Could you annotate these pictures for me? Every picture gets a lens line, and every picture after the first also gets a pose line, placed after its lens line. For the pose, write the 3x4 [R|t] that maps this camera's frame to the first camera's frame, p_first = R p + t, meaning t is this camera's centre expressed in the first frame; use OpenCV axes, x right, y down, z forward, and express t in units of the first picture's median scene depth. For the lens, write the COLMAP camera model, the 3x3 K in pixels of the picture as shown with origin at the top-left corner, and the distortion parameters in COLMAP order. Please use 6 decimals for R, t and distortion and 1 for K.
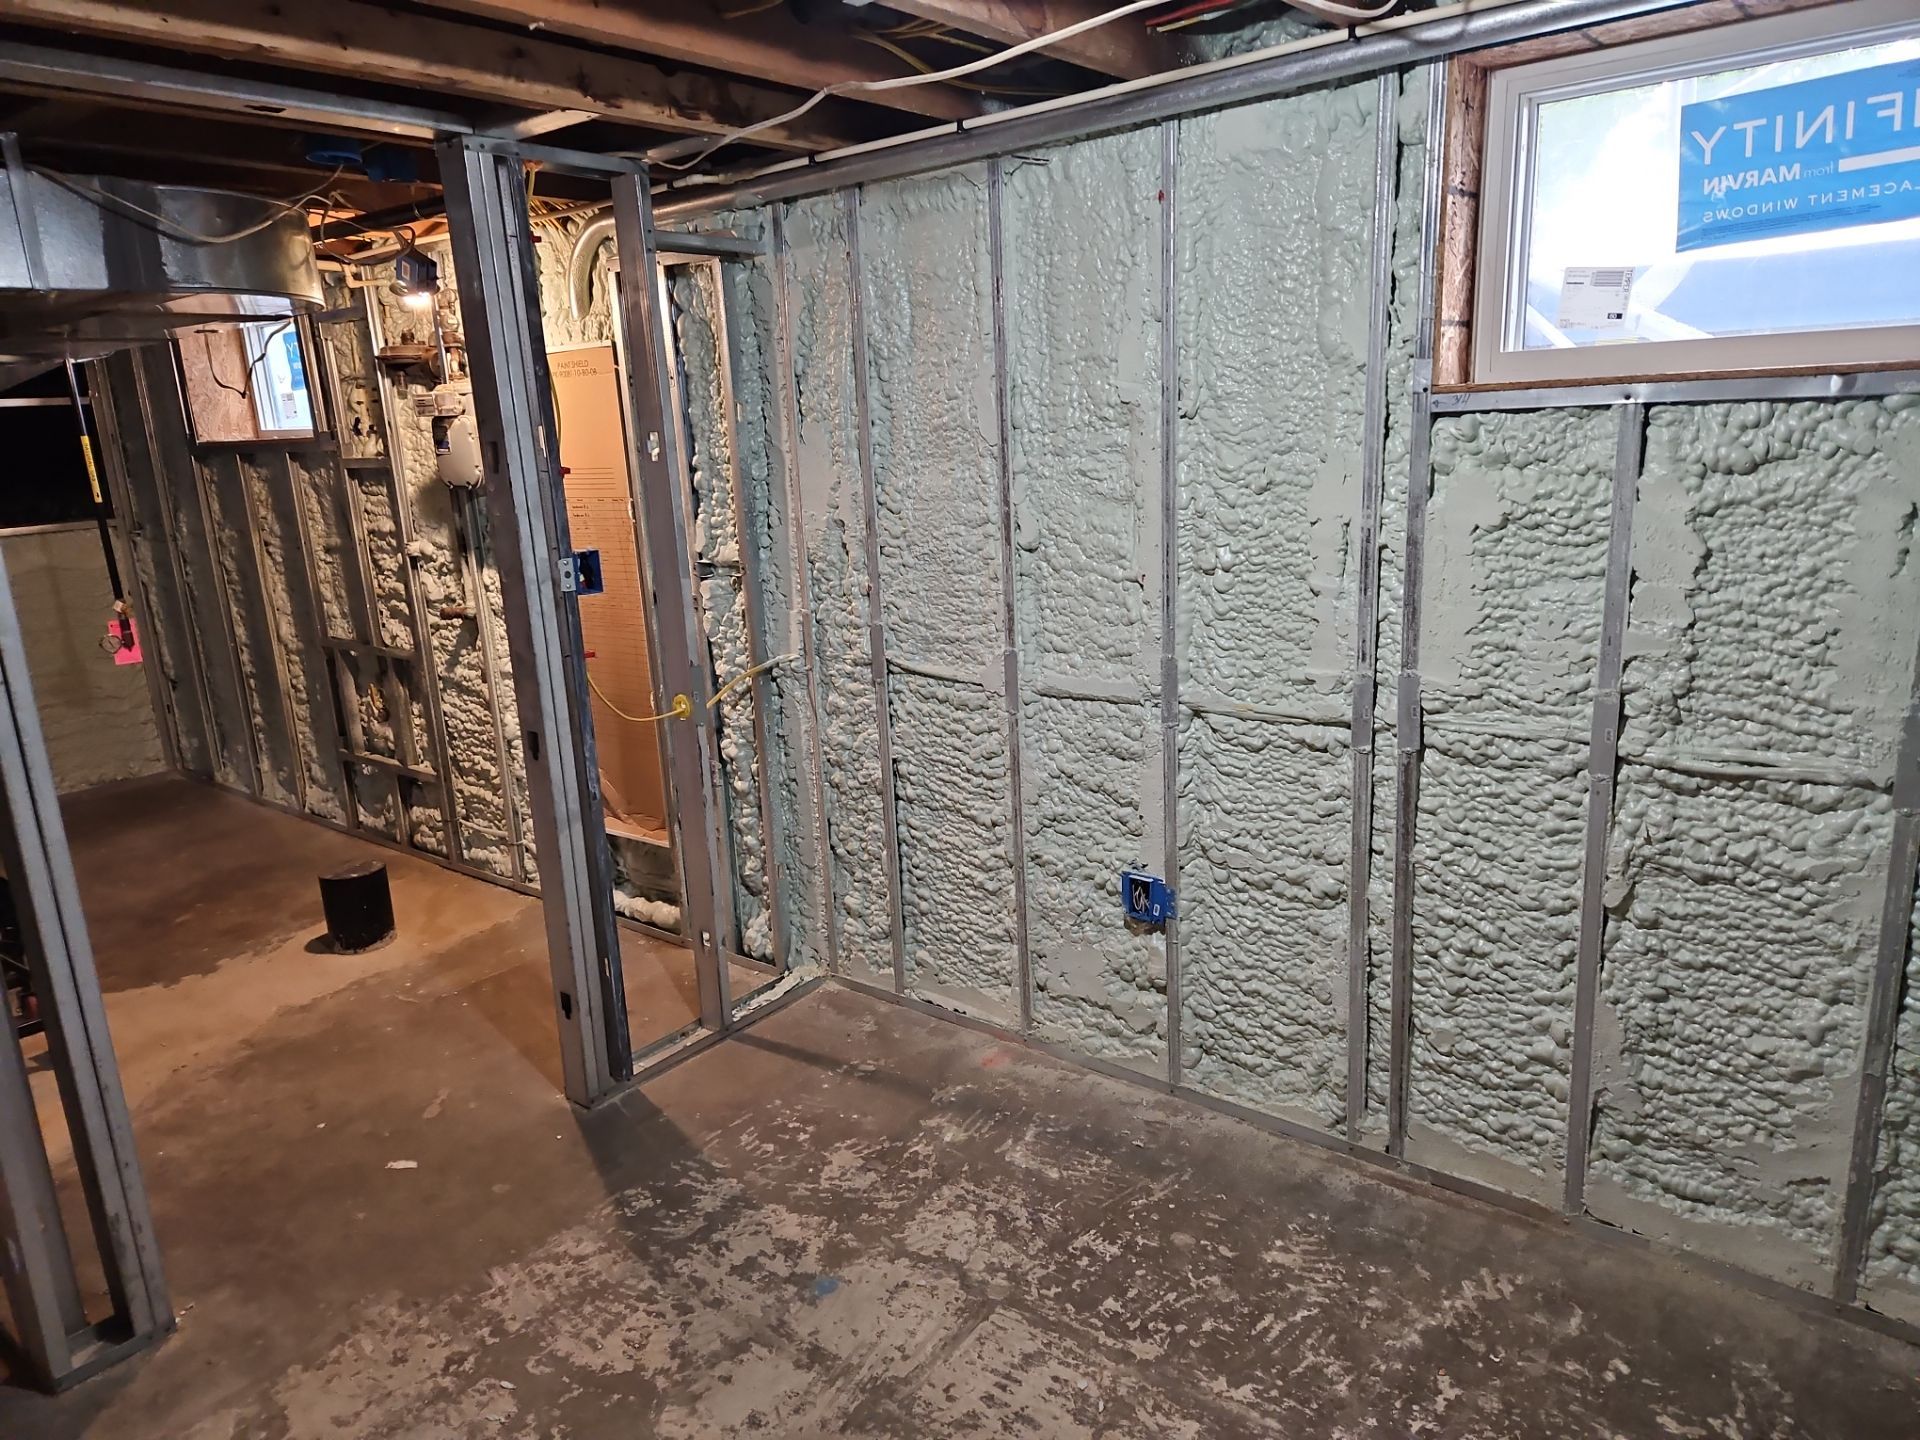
lens RADIAL K [[1259.1, 0, 959.3], [0, 1259.1, 774.7], [0, 0, 1]] dist [0.079941, -0.073515]
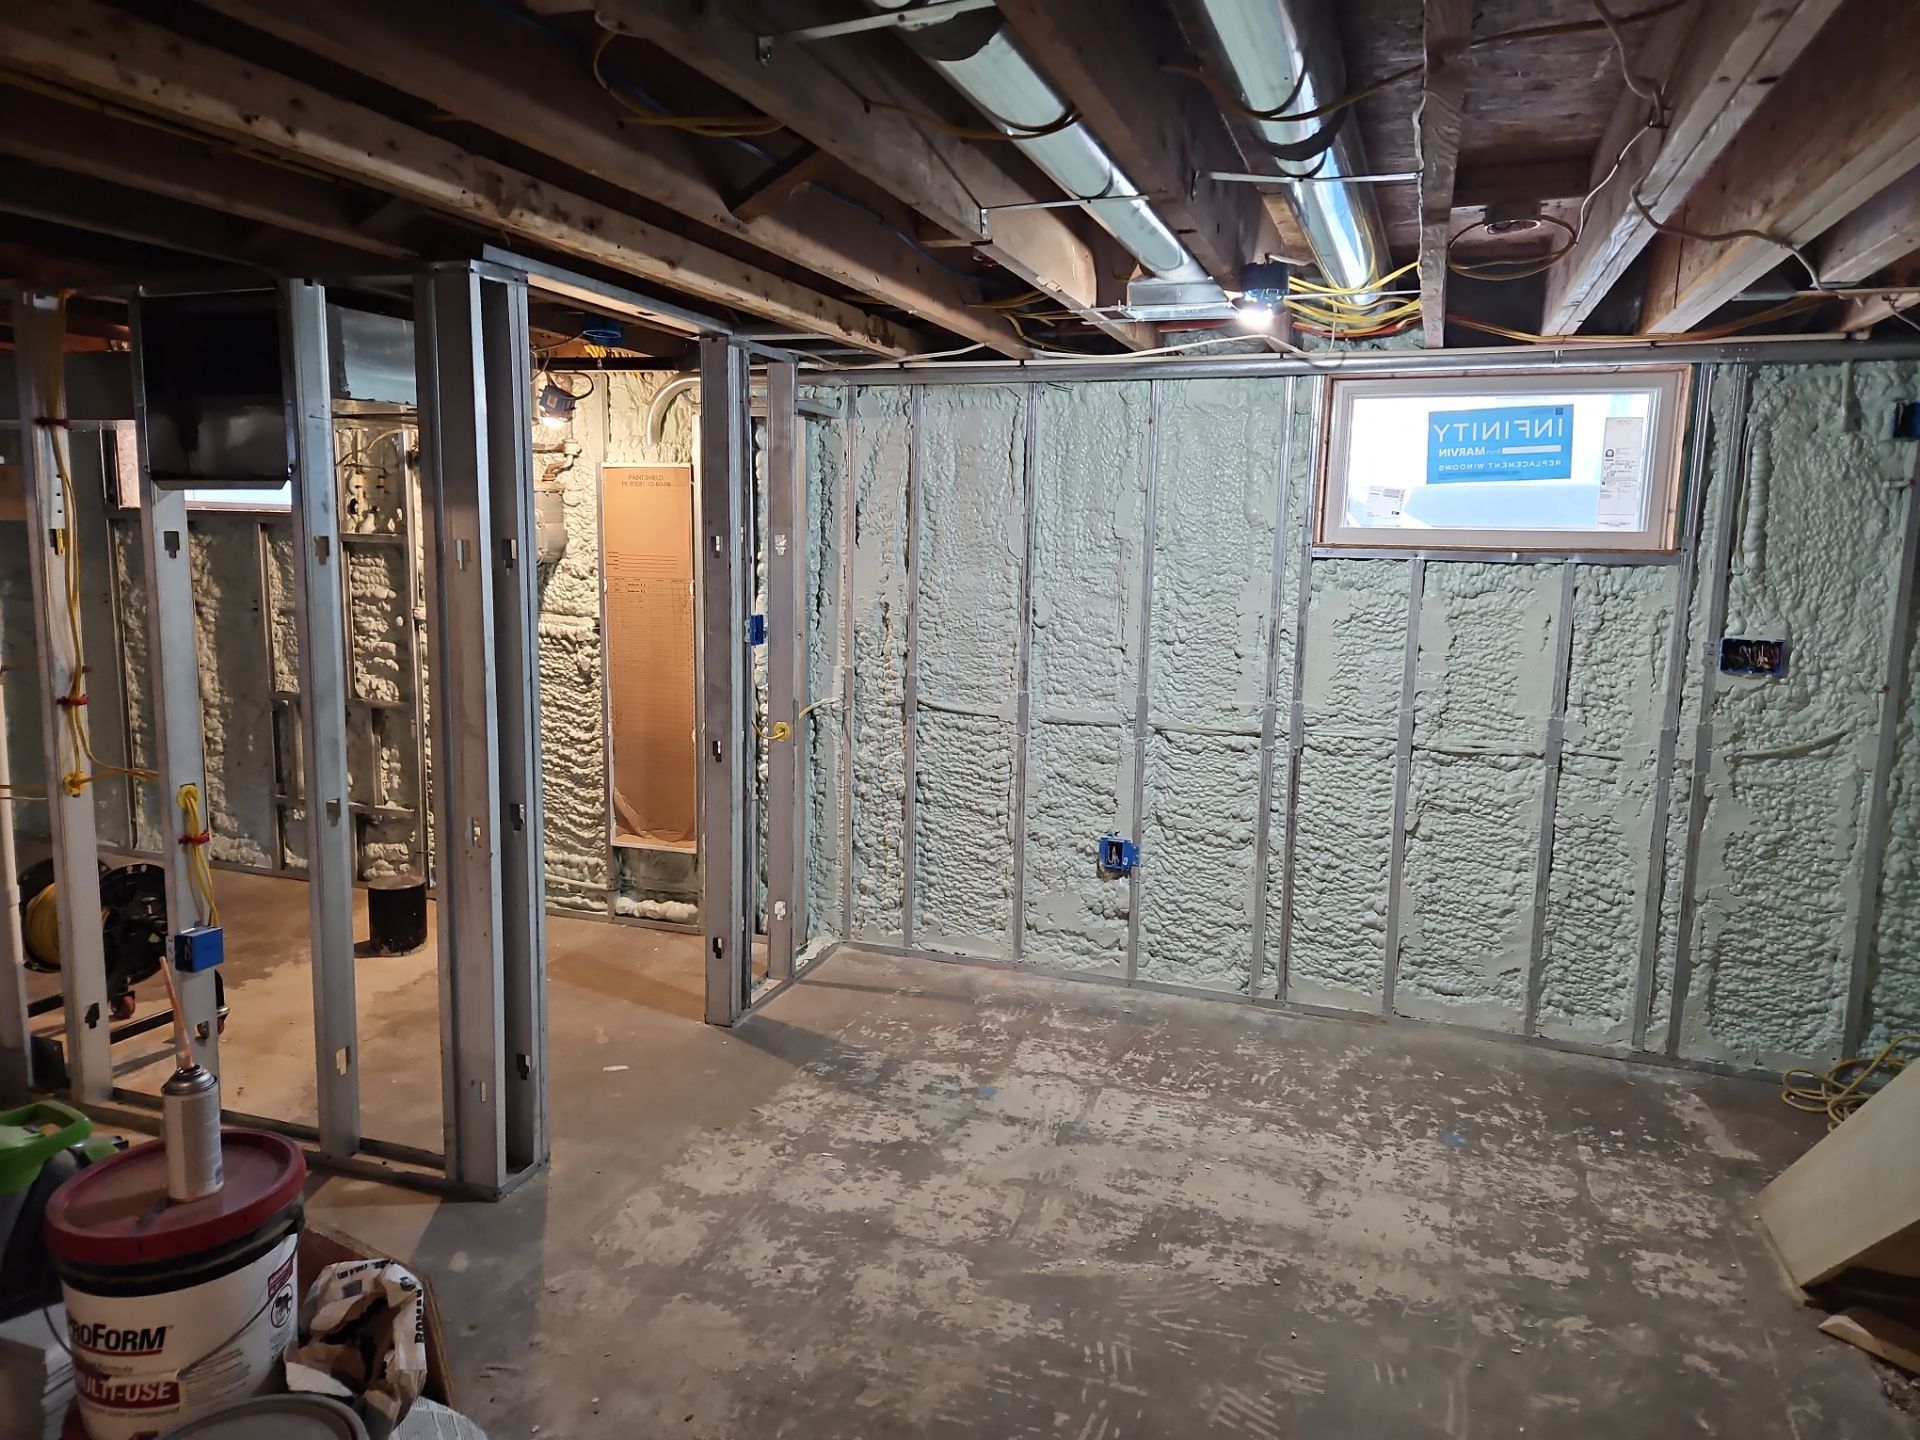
lens RADIAL K [[1259.1, 0, 959.3], [0, 1259.1, 774.7], [0, 0, 1]] dist [0.079941, -0.073515]
pose [[0.939827, 0.003729, 0.341631, -0.606642], [0.027116, 0.995972, -0.085470, 0.138800], [-0.340574, 0.089591, 0.935940, -0.410459]]
